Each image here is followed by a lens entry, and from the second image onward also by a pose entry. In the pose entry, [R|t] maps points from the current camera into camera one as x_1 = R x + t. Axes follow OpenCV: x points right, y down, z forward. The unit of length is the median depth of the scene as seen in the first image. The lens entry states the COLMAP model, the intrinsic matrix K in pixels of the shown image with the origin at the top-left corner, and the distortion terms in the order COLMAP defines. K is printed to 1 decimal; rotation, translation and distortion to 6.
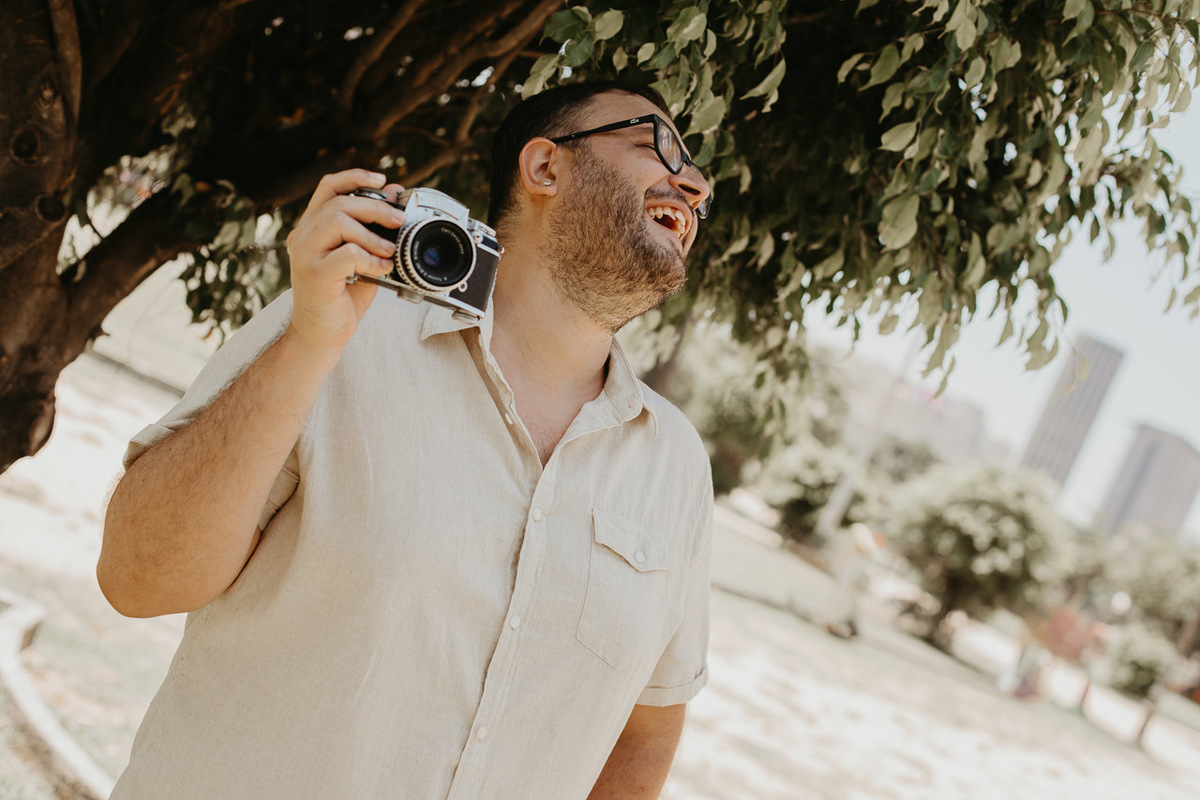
lens RADIAL K [[1718.9, 0, 629.4], [0, 1718.9, 421.8], [0, 0, 1]] dist [-0.127526, -0.009750]
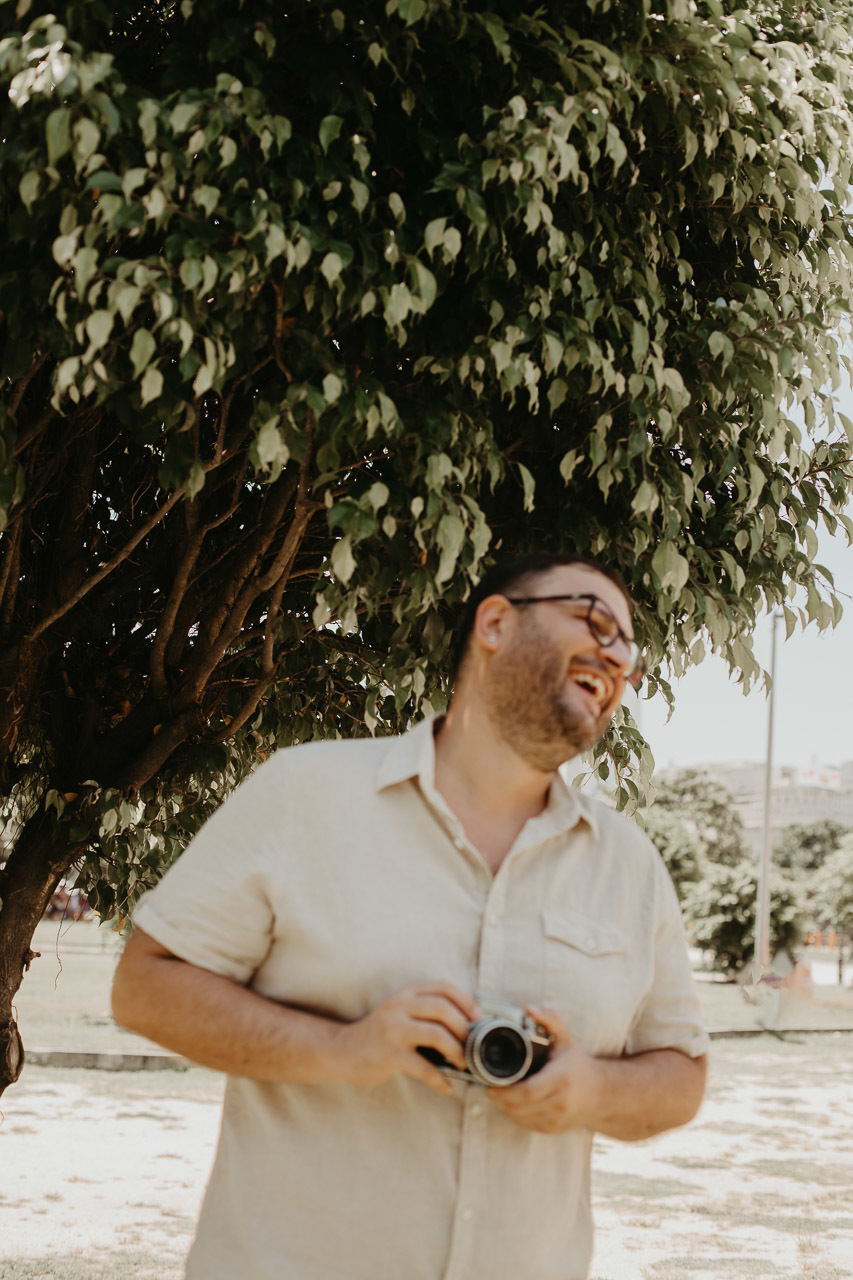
lens RADIAL K [[1816.4, 0, 392.0], [0, 1816.4, 641.2], [0, 0, 1]] dist [-0.149420, -0.017953]
pose [[0.920932, -0.389628, -0.008652, -0.007930], [0.382512, 0.907919, -0.171372, 0.051465], [0.074627, 0.154512, 0.985168, -0.156884]]
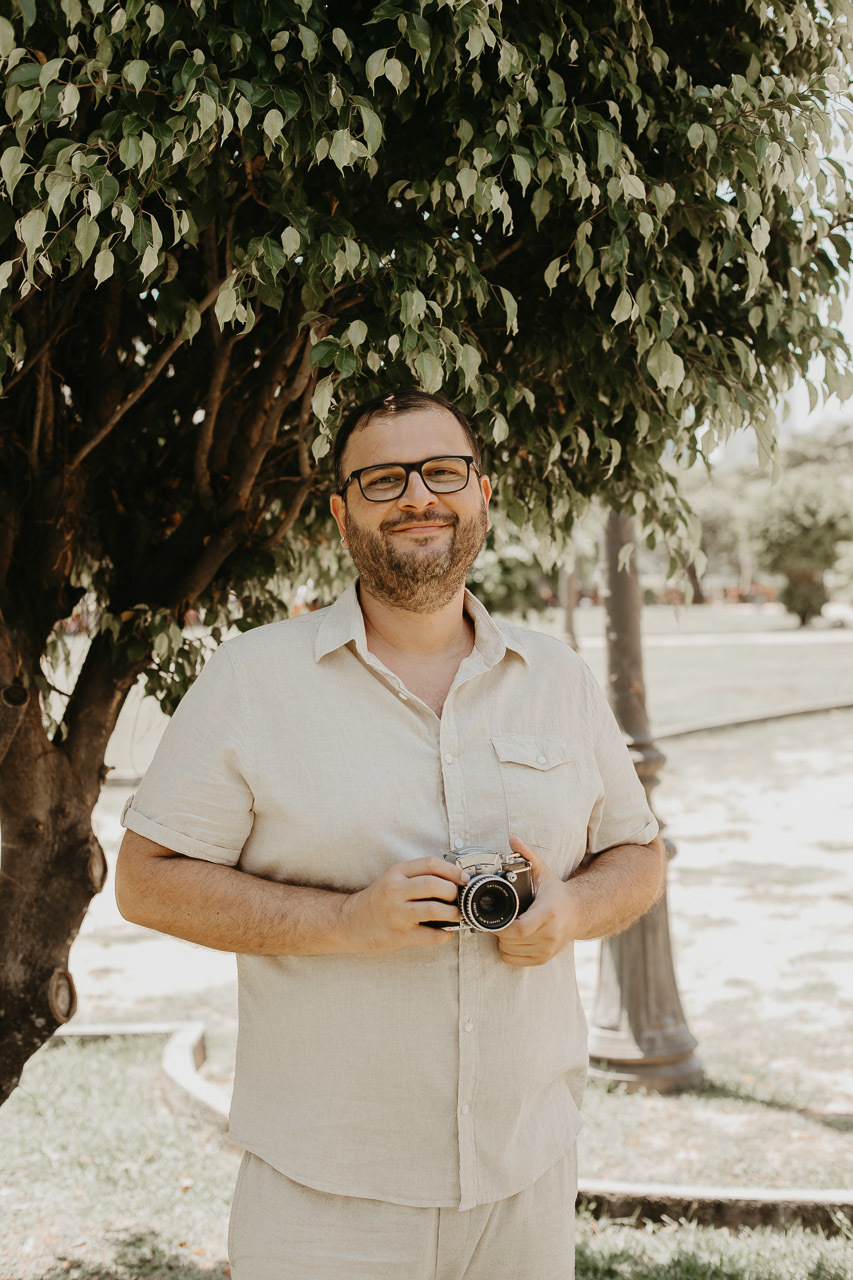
lens RADIAL K [[1804.7, 0, 426.5], [0, 1804.7, 640.0], [0, 0, 1]] dist [-0.124666, -0.026782]
pose [[0.880430, -0.452208, -0.142658, 0.092445], [0.450745, 0.891554, -0.044289, 0.021014], [0.147215, -0.025309, 0.988781, -0.168009]]
